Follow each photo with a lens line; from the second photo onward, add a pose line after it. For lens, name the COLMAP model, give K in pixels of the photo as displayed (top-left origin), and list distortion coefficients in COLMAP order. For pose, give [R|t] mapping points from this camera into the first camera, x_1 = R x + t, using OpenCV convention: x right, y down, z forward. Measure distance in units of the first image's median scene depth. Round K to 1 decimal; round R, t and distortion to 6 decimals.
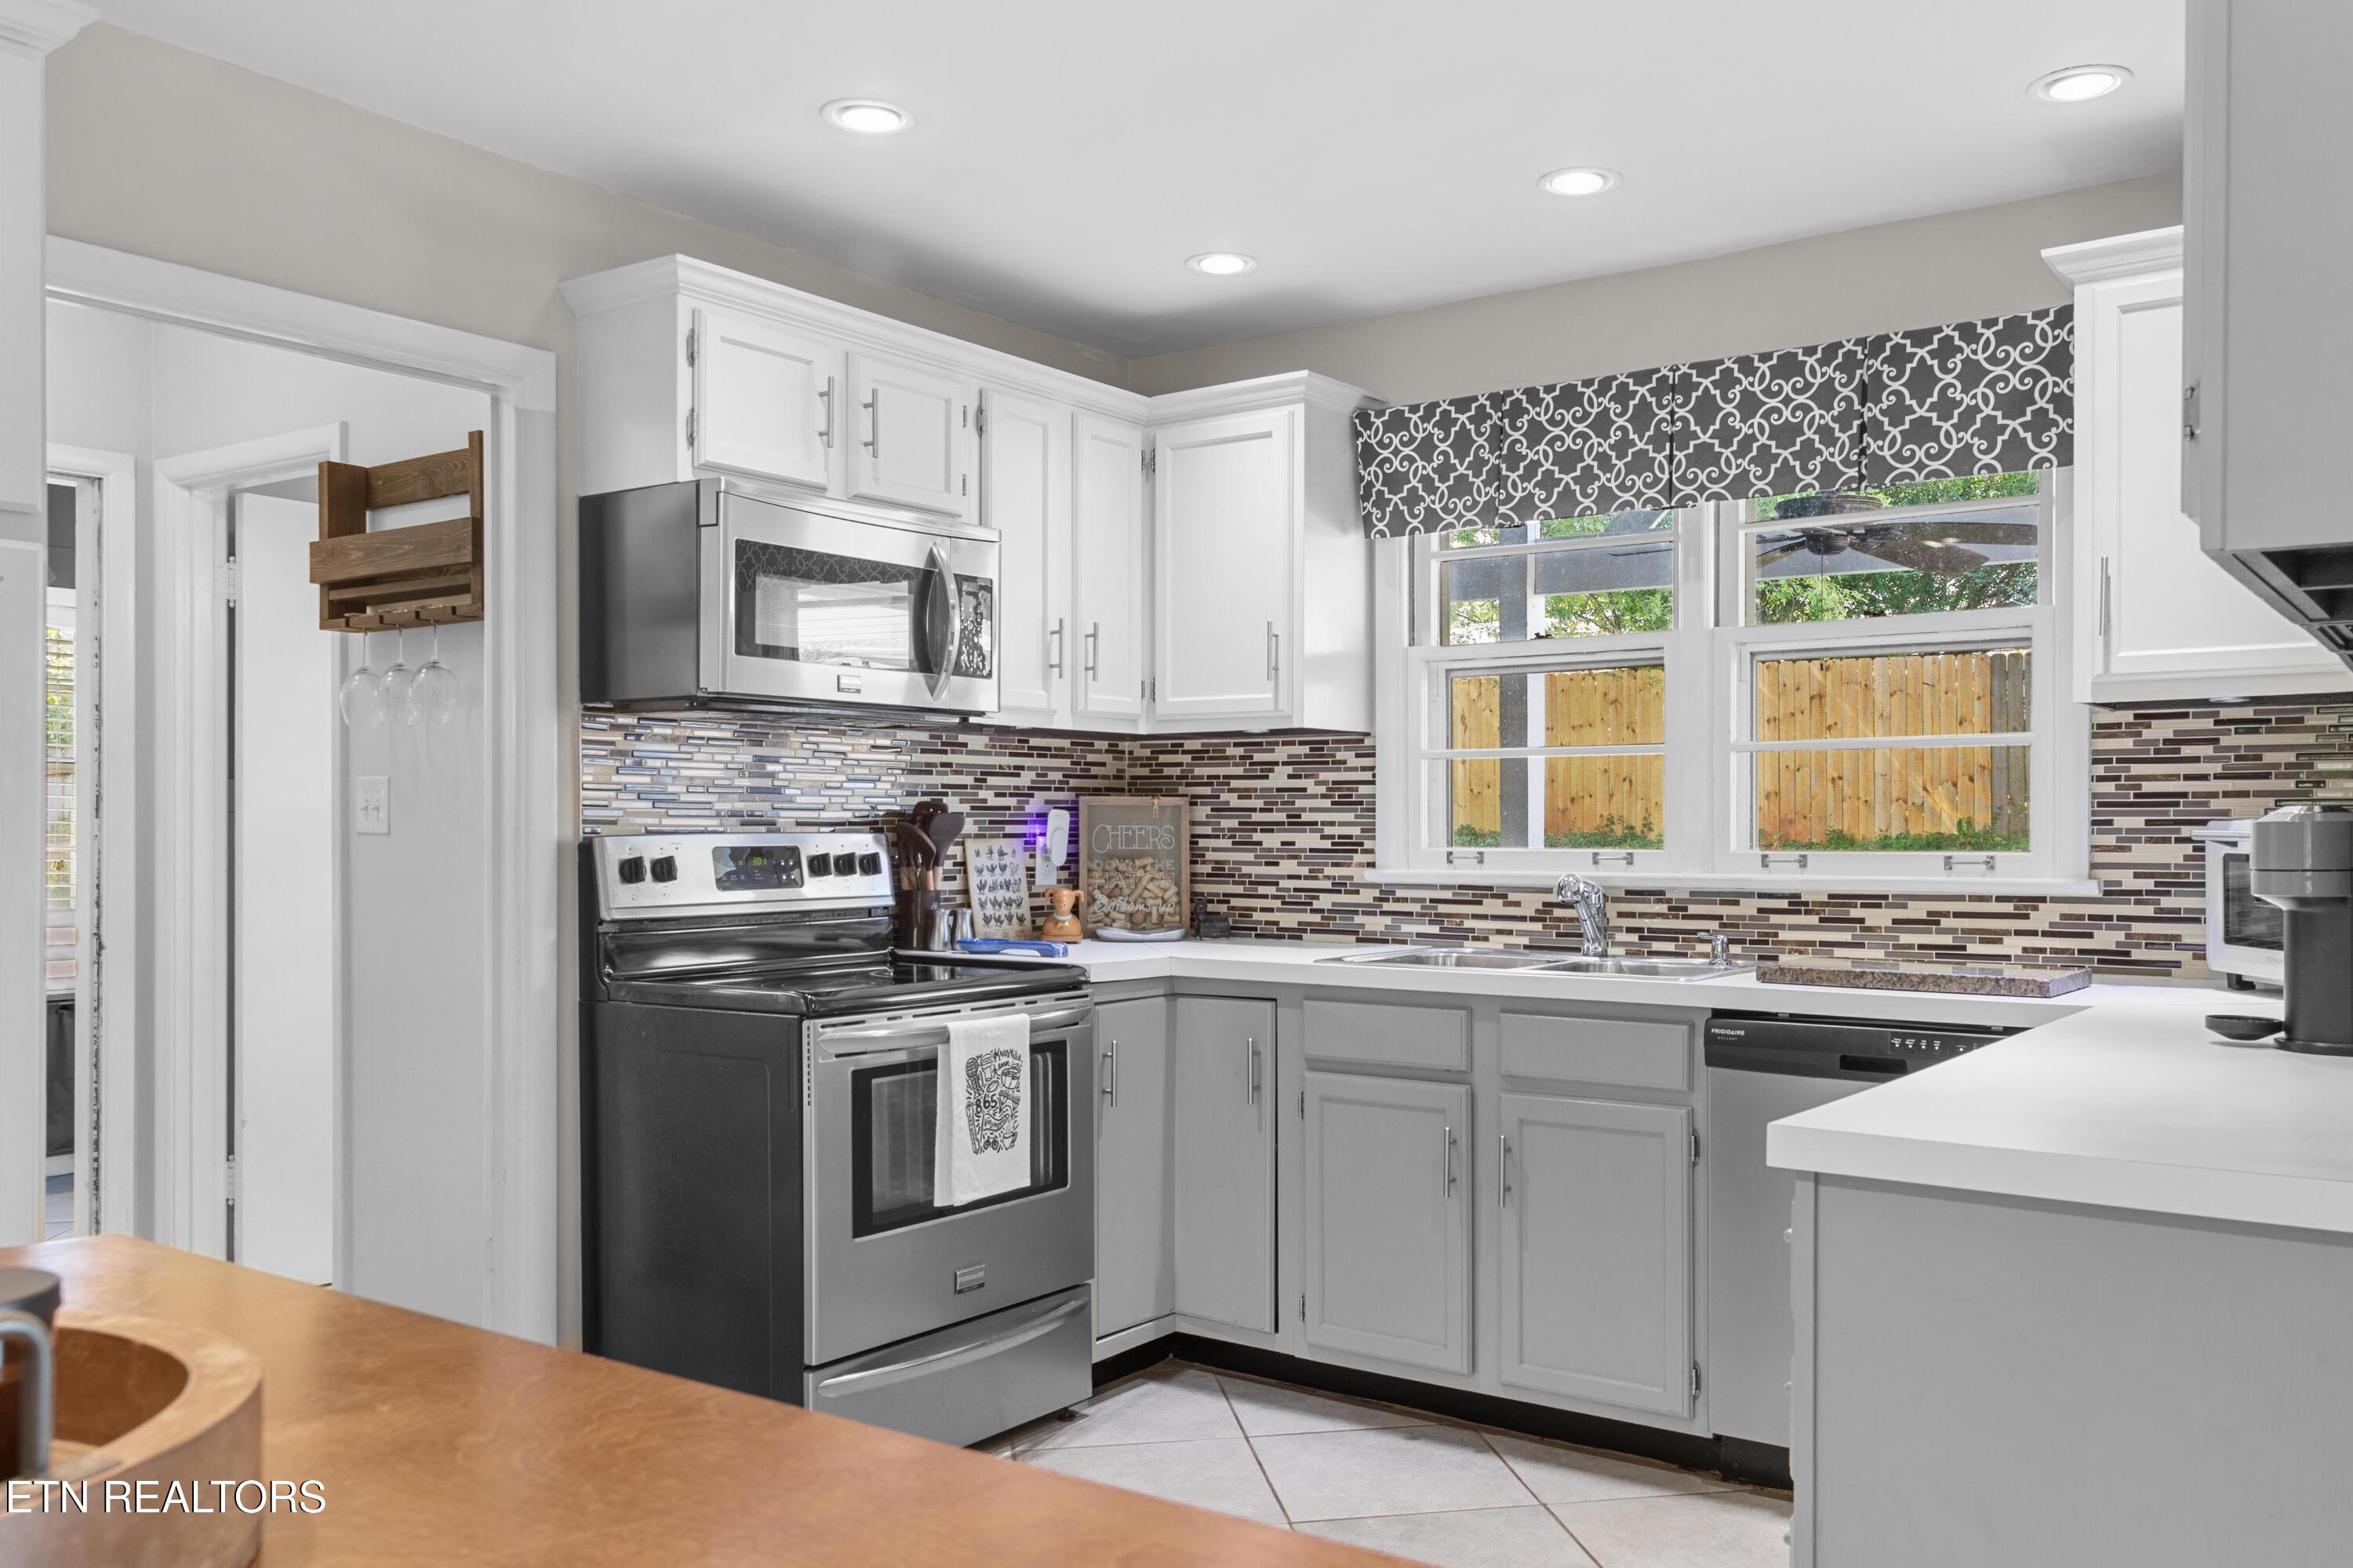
lens RADIAL K [[1875.2, 0, 1288.9], [0, 1875.2, 832.6], [0, 0, 1]] dist [0.008127, -0.003428]
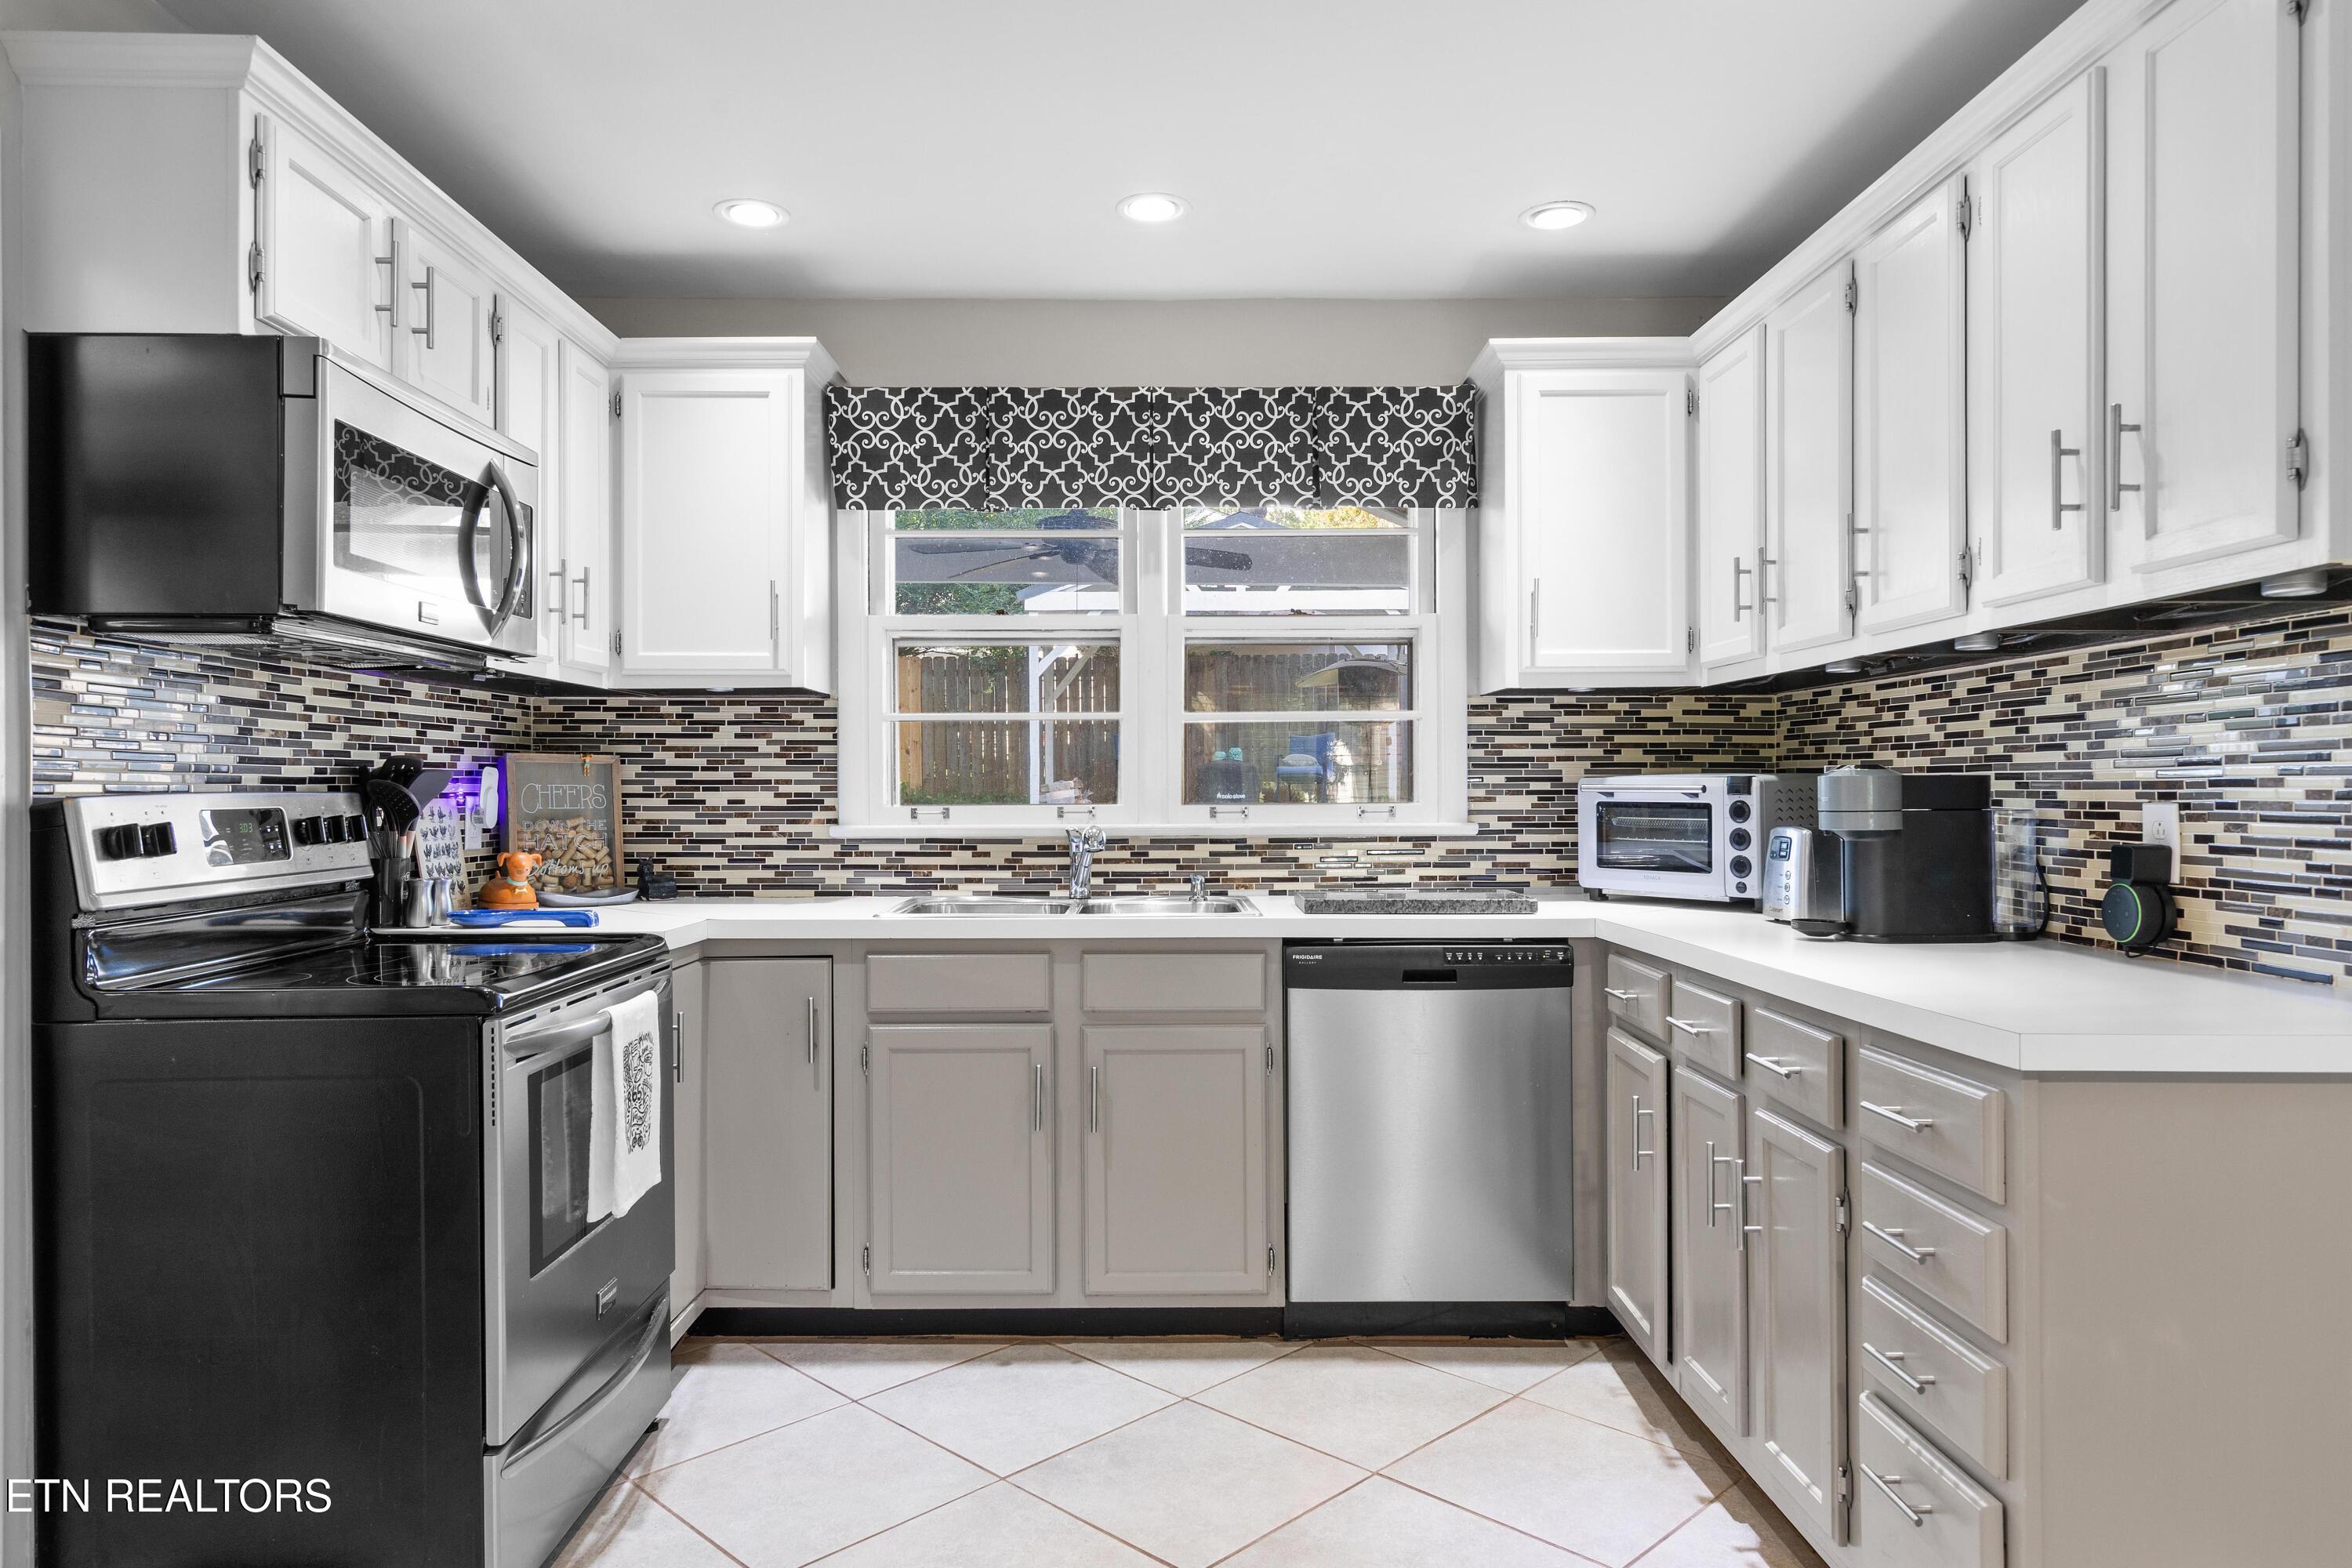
lens RADIAL K [[1469.4, 0, 1176.0], [0, 1469.4, 784.0], [0, 0, 1]] dist [0.006986, 0.000017]
pose [[0.819919, -0.001365, 0.572478, -0.299225], [0.005245, 0.999973, -0.005128, 0.001766], [-0.572456, 0.007207, 0.819904, 0.242623]]
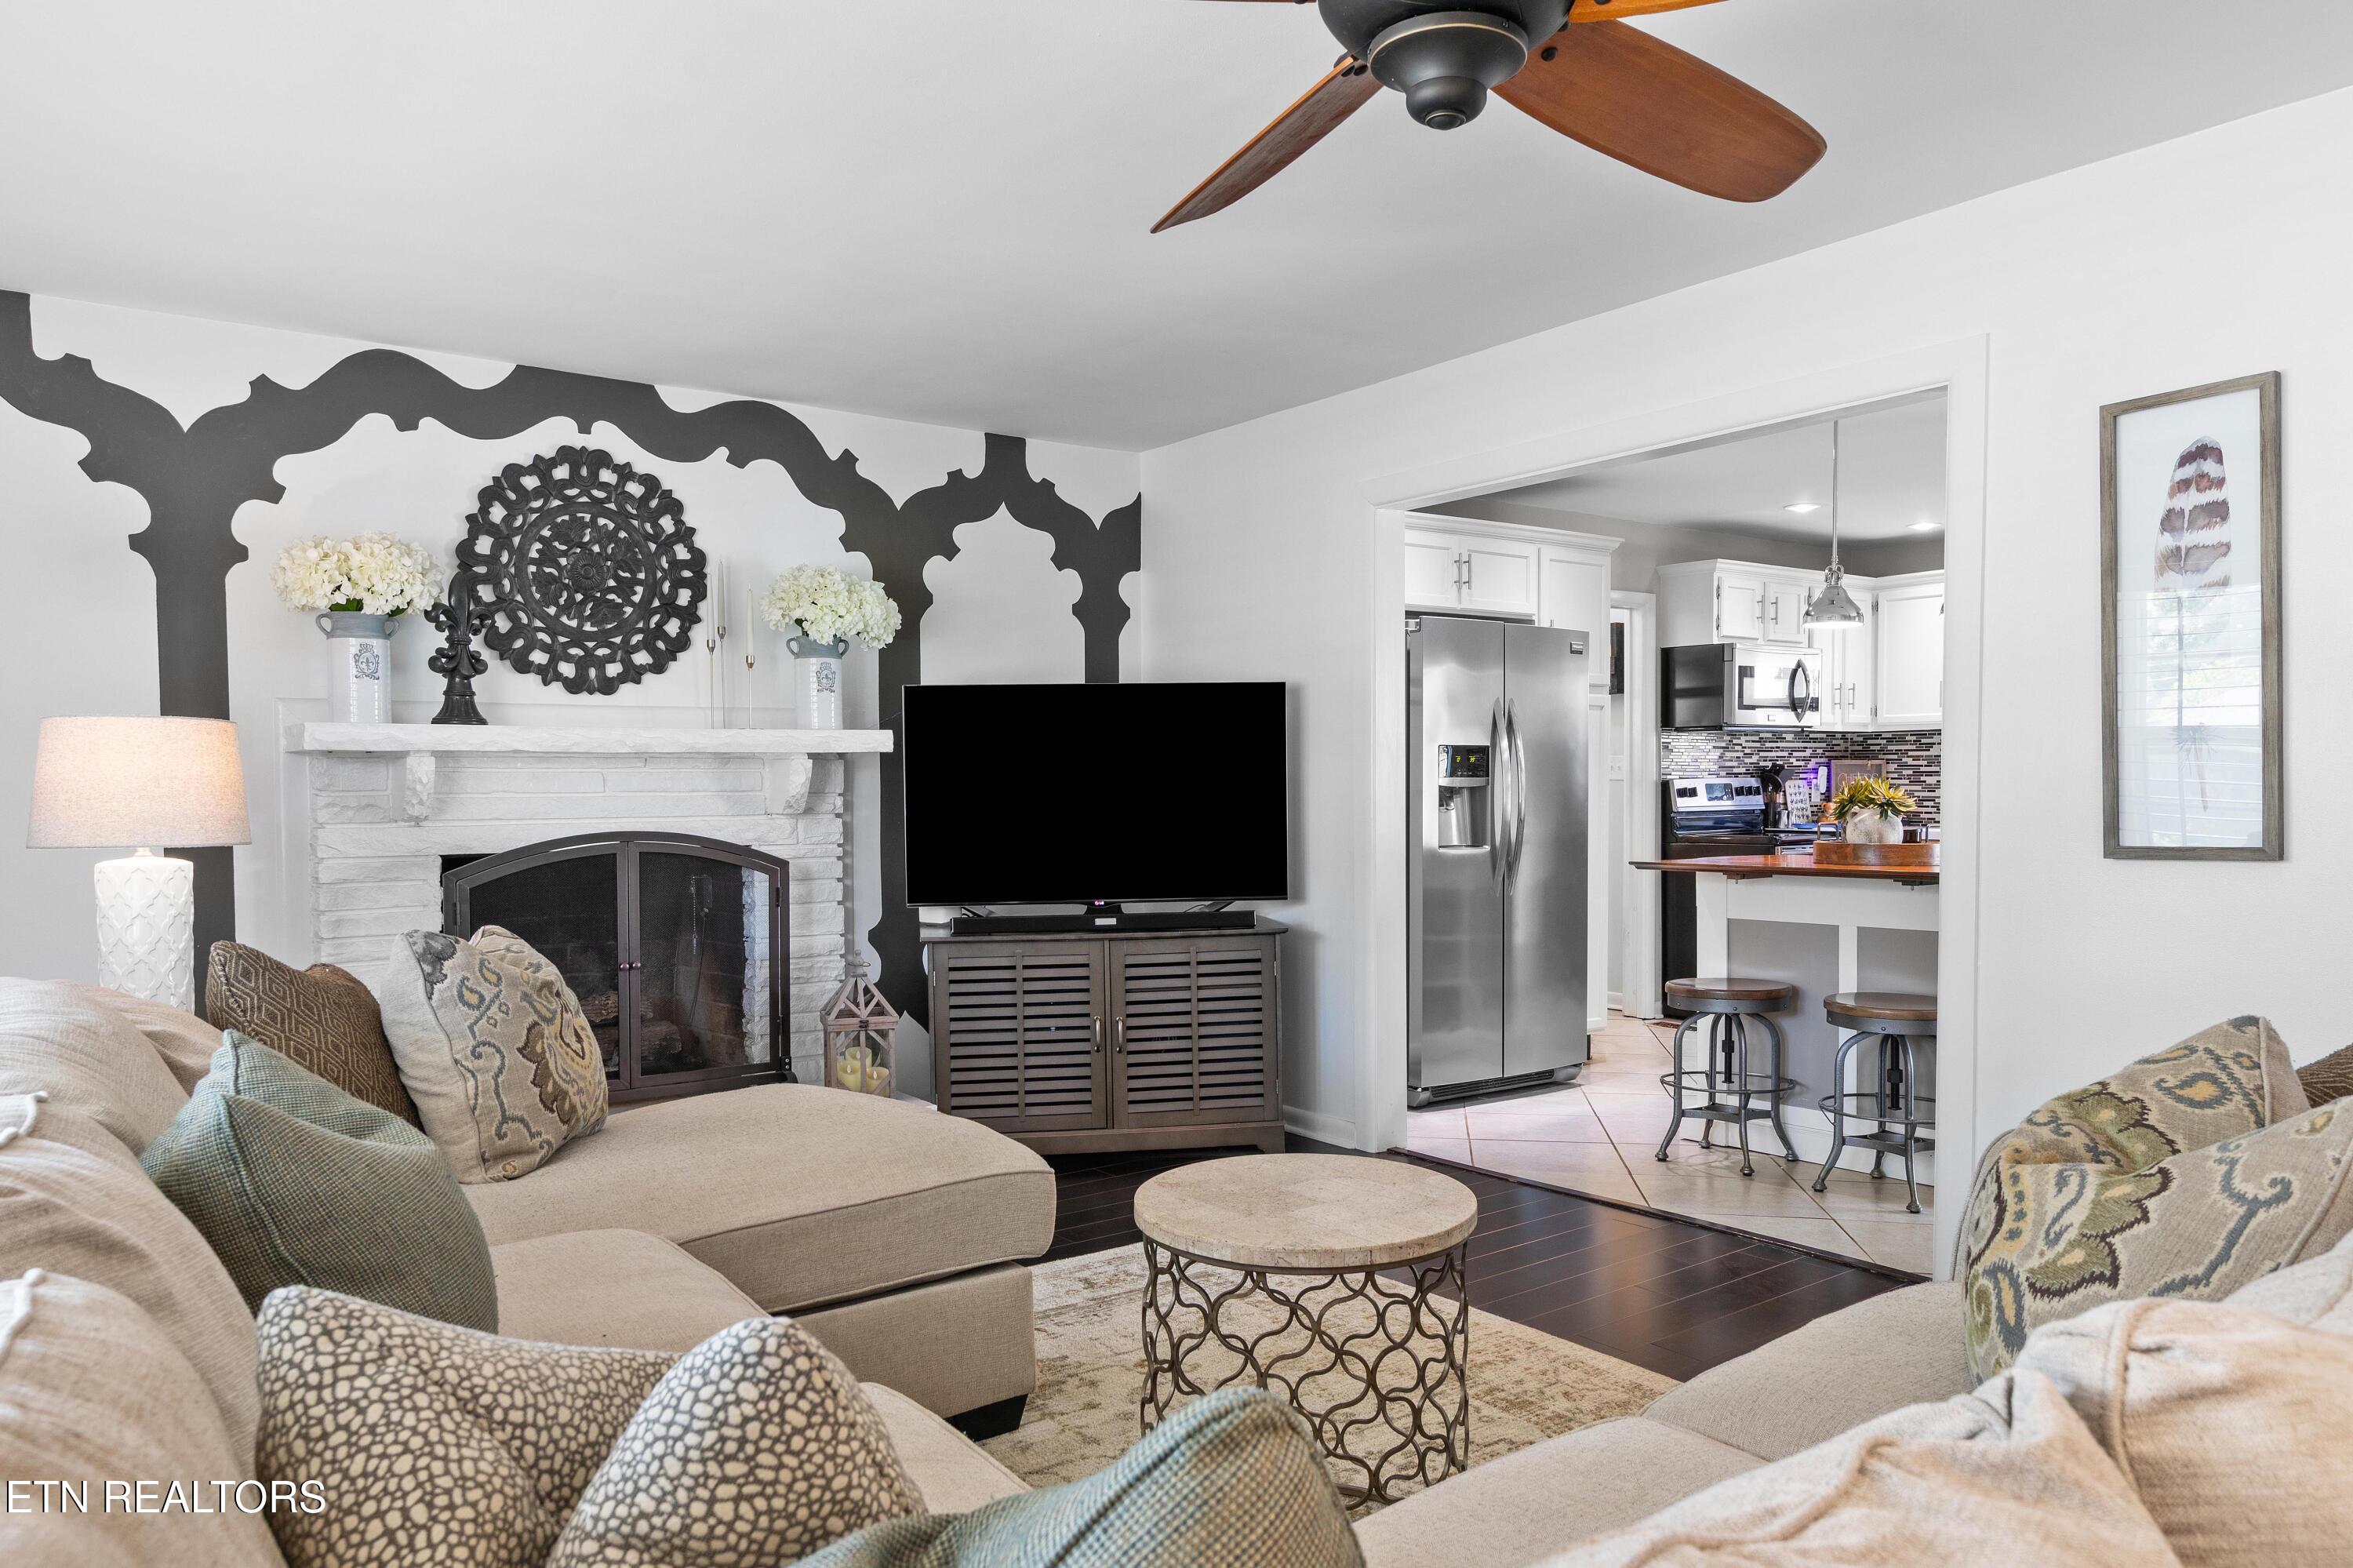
lens RADIAL K [[1609.1, 0, 1176.9], [0, 1609.1, 839.4], [0, 0, 1]] dist [0.033973, 0.000284]
pose [[0.943245, 0.004606, -0.332065, -0.235835], [0.006762, 0.999430, 0.033073, 0.005546], [0.332028, -0.033441, 0.942677, -1.162985]]
